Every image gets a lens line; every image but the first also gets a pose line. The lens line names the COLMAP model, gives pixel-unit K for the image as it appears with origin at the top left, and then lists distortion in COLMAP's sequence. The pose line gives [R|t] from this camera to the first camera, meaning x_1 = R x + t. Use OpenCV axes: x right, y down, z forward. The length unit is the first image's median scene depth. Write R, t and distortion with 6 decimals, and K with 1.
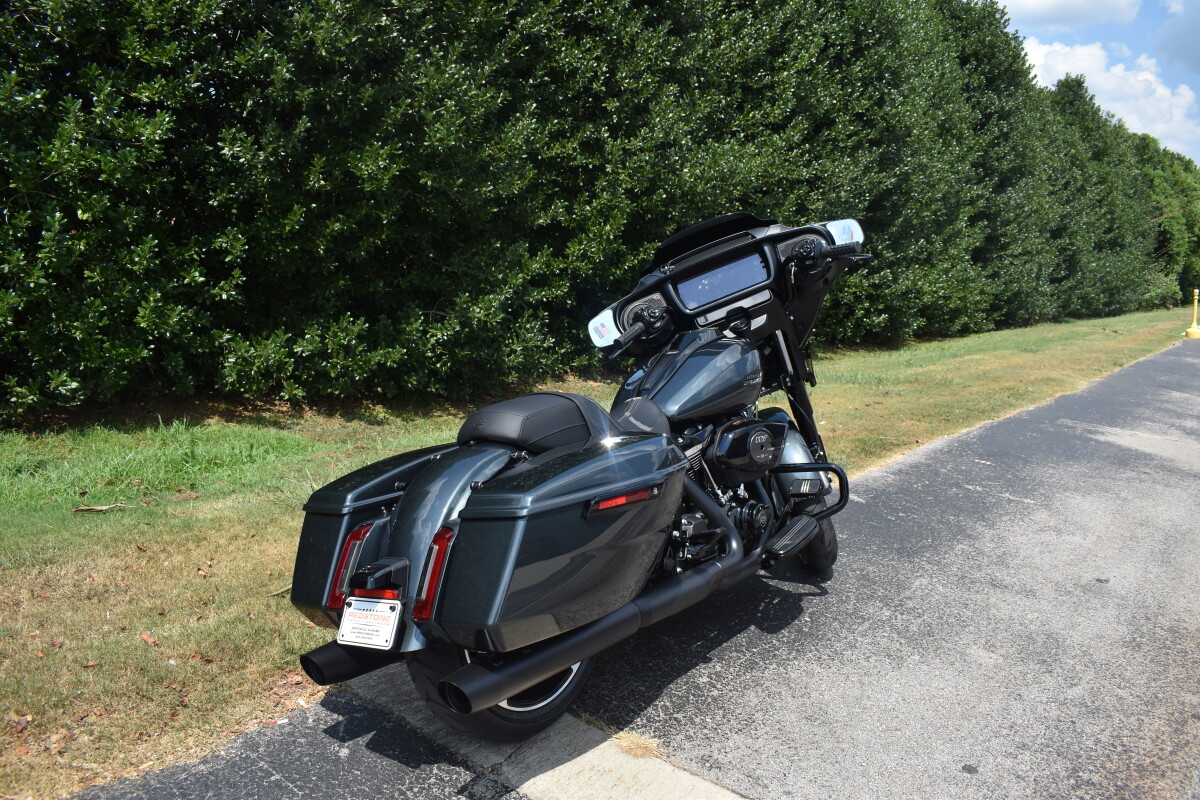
lens RADIAL K [[936.5, 0, 603.5], [0, 936.5, 402.2], [0, 0, 1]] dist [-0.103489, 0.022477]
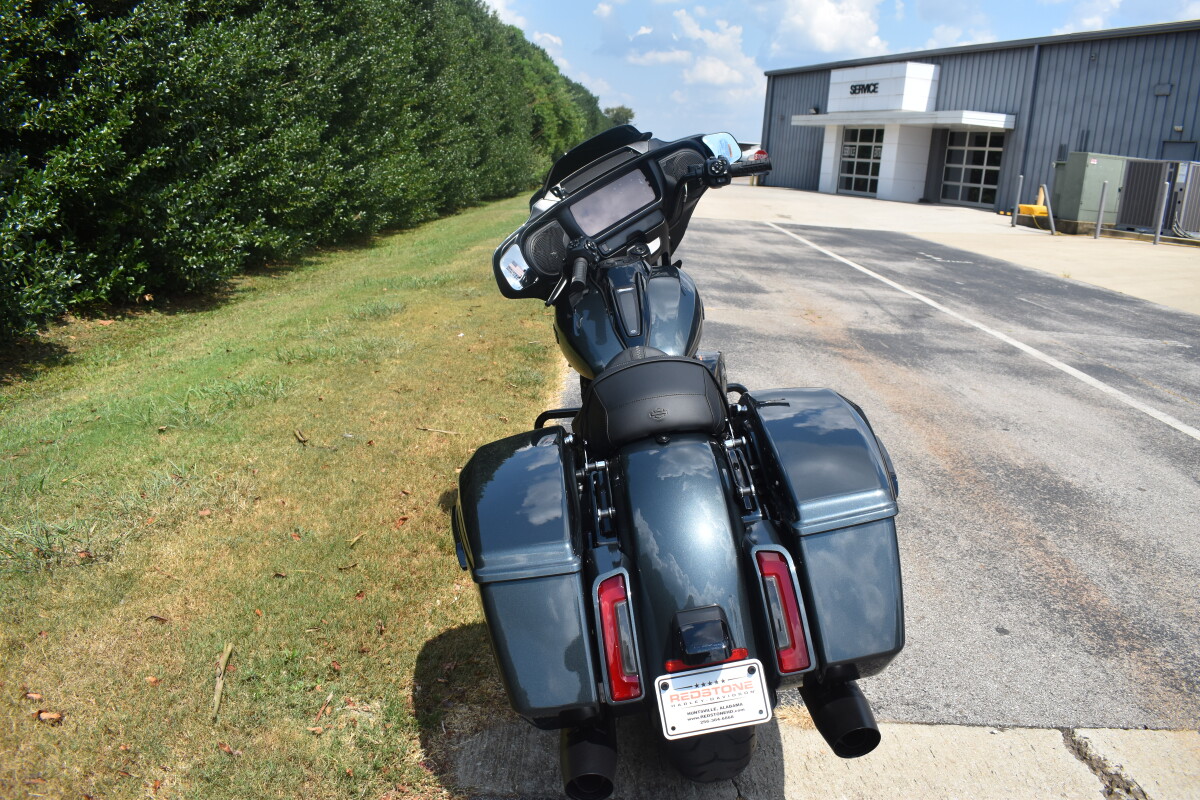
lens RADIAL K [[936.5, 0, 600.8], [0, 936.5, 400.4], [0, 0, 1]] dist [-0.103489, 0.022477]
pose [[0.789685, -0.172242, 0.588838, -0.093949], [0.103630, 0.983439, 0.148690, -0.016263], [-0.604697, -0.056397, 0.794456, 0.059384]]
